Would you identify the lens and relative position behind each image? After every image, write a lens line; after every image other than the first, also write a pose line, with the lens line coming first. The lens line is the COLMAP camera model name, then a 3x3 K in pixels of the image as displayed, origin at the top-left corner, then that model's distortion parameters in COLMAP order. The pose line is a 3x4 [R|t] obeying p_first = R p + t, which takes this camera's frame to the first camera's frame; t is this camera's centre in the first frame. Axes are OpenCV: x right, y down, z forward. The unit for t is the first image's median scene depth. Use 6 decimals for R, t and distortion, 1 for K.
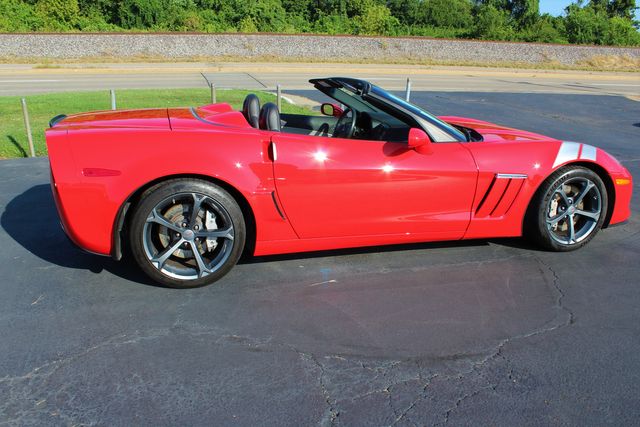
lens RADIAL K [[563.0, 0, 320.0], [0, 563.0, 213.5], [0, 0, 1]] dist [-0.175191, 0.165481]
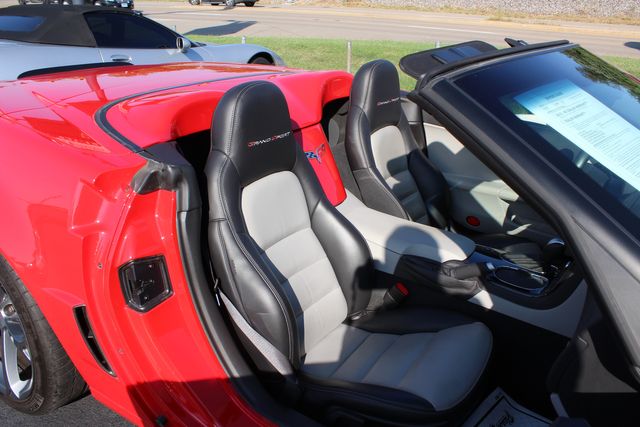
lens RADIAL K [[537.1, 0, 321.6], [0, 537.1, 214.7], [0, 0, 1]] dist [-0.176162, 0.160369]
pose [[0.661068, 0.291509, -0.691384, 0.182082], [-0.229867, 0.955821, 0.183216, -0.140075], [0.714248, 0.037808, 0.698871, 0.574578]]
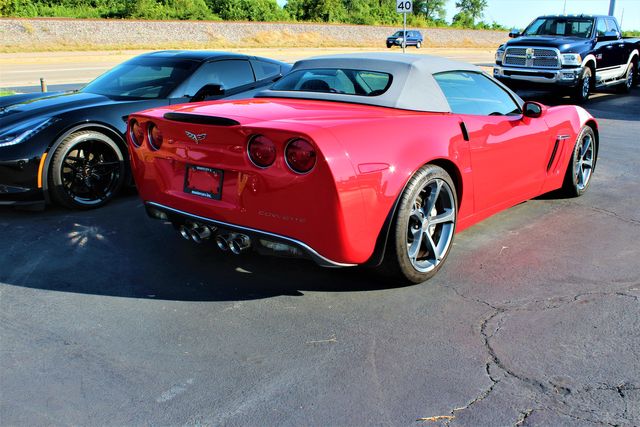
lens RADIAL K [[641.2, 0, 320.0], [0, 641.2, 213.5], [0, 0, 1]] dist [-0.152532, 0.176021]
pose [[0.824960, -0.161490, 0.541630, -0.638342], [0.164966, 0.985382, 0.042536, -0.037025], [-0.540581, 0.054260, 0.839540, 0.116952]]
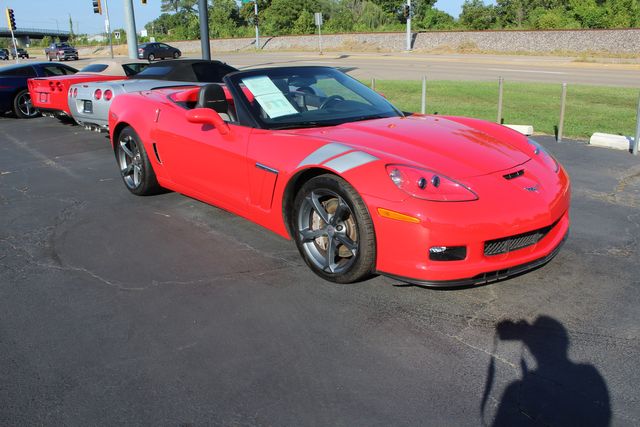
lens RADIAL K [[537.1, 0, 321.6], [0, 537.1, 214.7], [0, 0, 1]] dist [-0.176162, 0.160369]
pose [[0.459400, 0.252447, -0.851600, 0.889186], [-0.231842, 0.959605, 0.159395, -0.119547], [0.857439, 0.124211, 0.499370, 0.475107]]
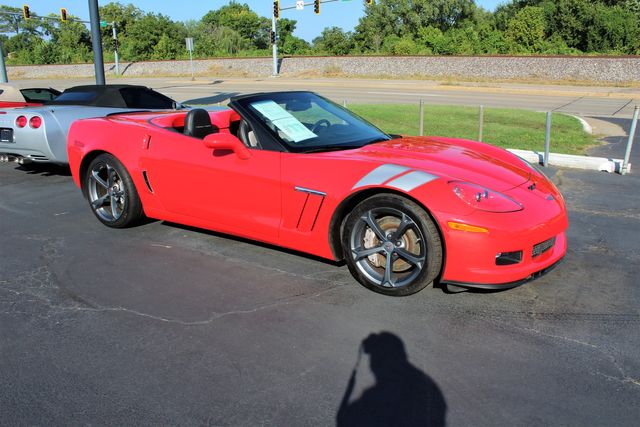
lens RADIAL K [[537.1, 0, 321.6], [0, 537.1, 214.7], [0, 0, 1]] dist [-0.176162, 0.160369]
pose [[0.673402, 0.182795, -0.716321, 0.773916], [-0.200739, 0.977756, 0.060798, -0.066643], [0.711501, 0.102852, 0.695117, 0.280034]]
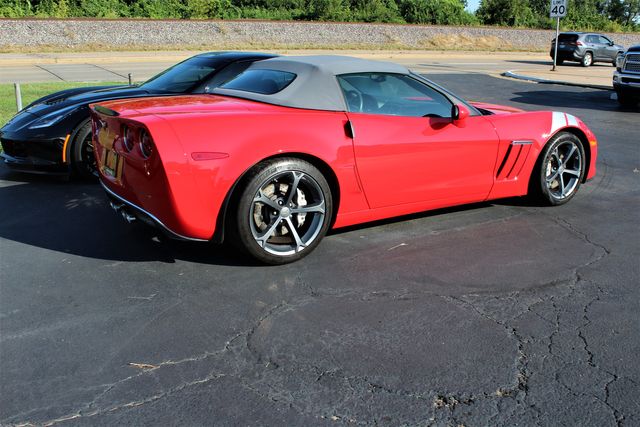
lens RADIAL K [[616.9, 0, 320.0], [0, 616.9, 213.5], [0, 0, 1]] dist [-0.151455, 0.175588]
pose [[0.956903, -0.088194, 0.276692, -0.323486], [0.088410, 0.996015, 0.011720, 0.021613], [-0.276623, 0.013248, 0.960887, -0.084249]]
